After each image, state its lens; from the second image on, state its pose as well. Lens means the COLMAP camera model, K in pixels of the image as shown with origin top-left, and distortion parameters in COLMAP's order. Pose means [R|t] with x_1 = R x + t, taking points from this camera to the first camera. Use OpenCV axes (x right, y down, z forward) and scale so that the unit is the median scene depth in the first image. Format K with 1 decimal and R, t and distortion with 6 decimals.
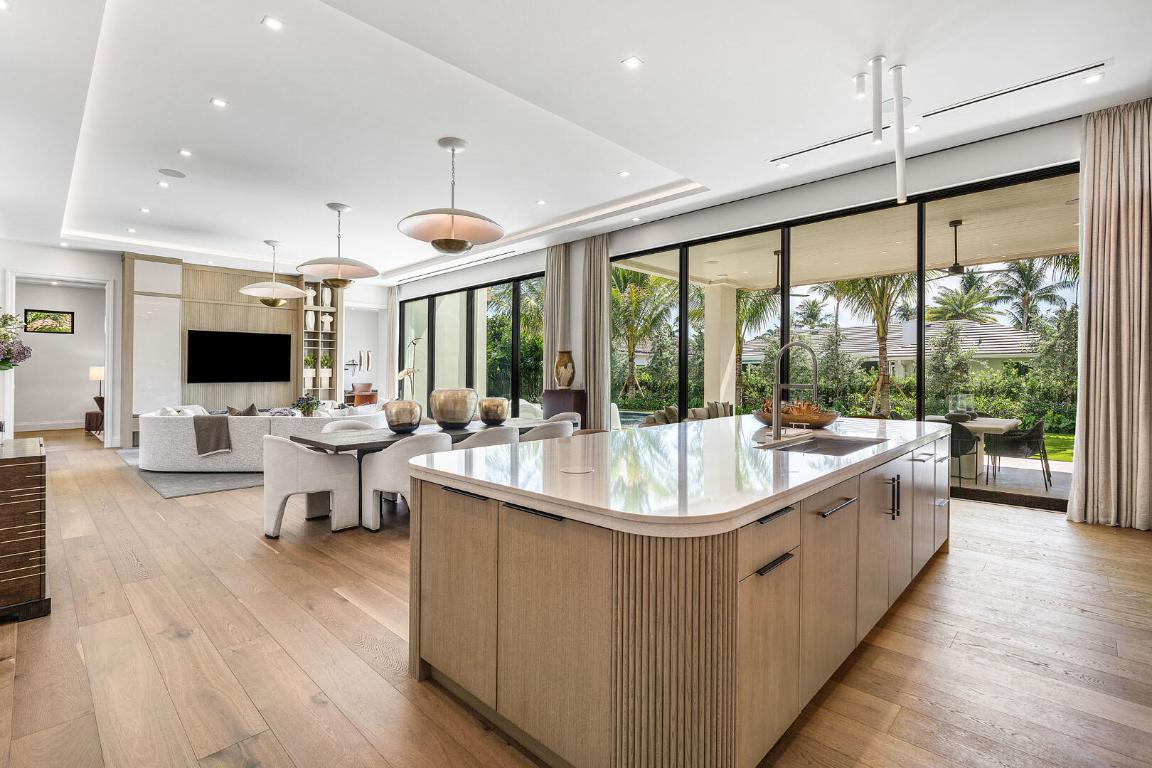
lens RADIAL K [[526.1, 0, 572.5], [0, 526.1, 366.1], [0, 0, 1]] dist [-0.002175, 0.000613]
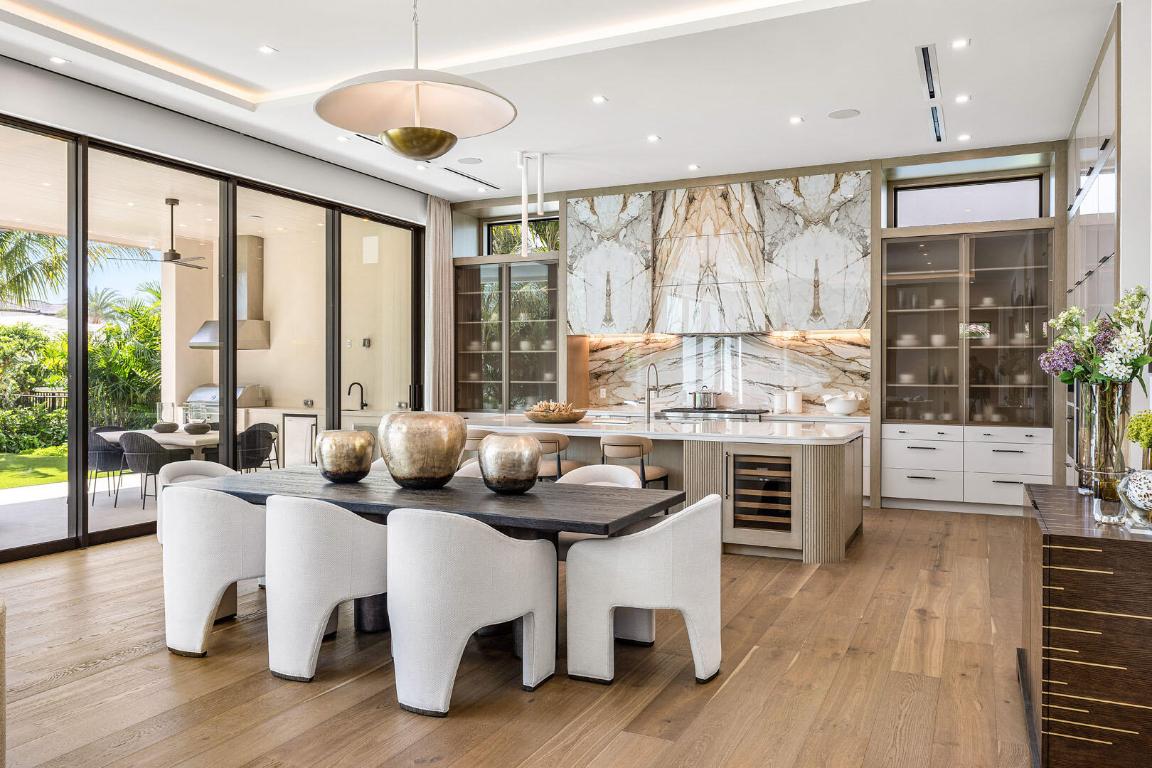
lens RADIAL K [[846.4, 0, 576.0], [0, 846.4, 384.0], [0, 0, 1]] dist [0.000845, -0.000170]
pose [[-0.325471, -0.011581, 0.945481, -0.604348], [-0.014612, 0.999867, 0.007217, 0.003912], [-0.945439, -0.011466, -0.325597, 0.627825]]
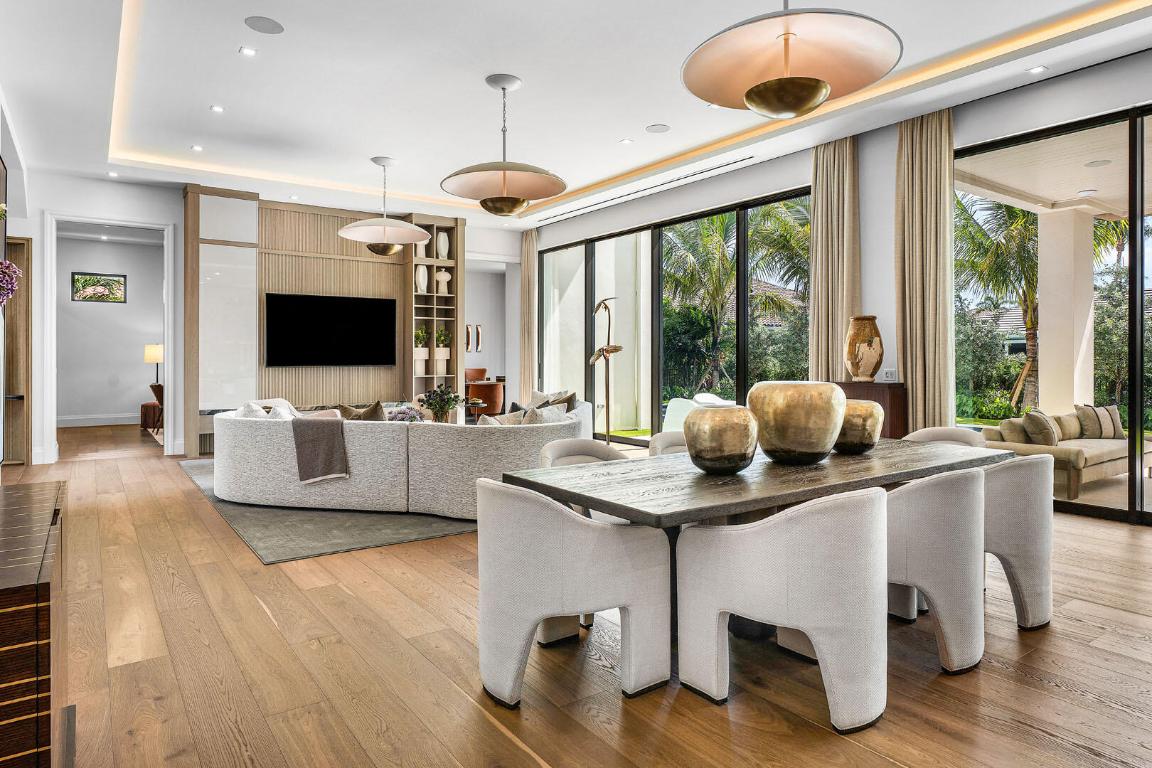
lens RADIAL K [[668.2, 0, 579.7], [0, 668.2, 358.7], [0, 0, 1]] dist [-0.000983, -0.000043]
pose [[0.986530, 0.005067, -0.163501, -0.179356], [-0.002445, 0.999865, 0.016231, 0.005806], [0.163561, -0.015613, 0.986410, 0.190203]]
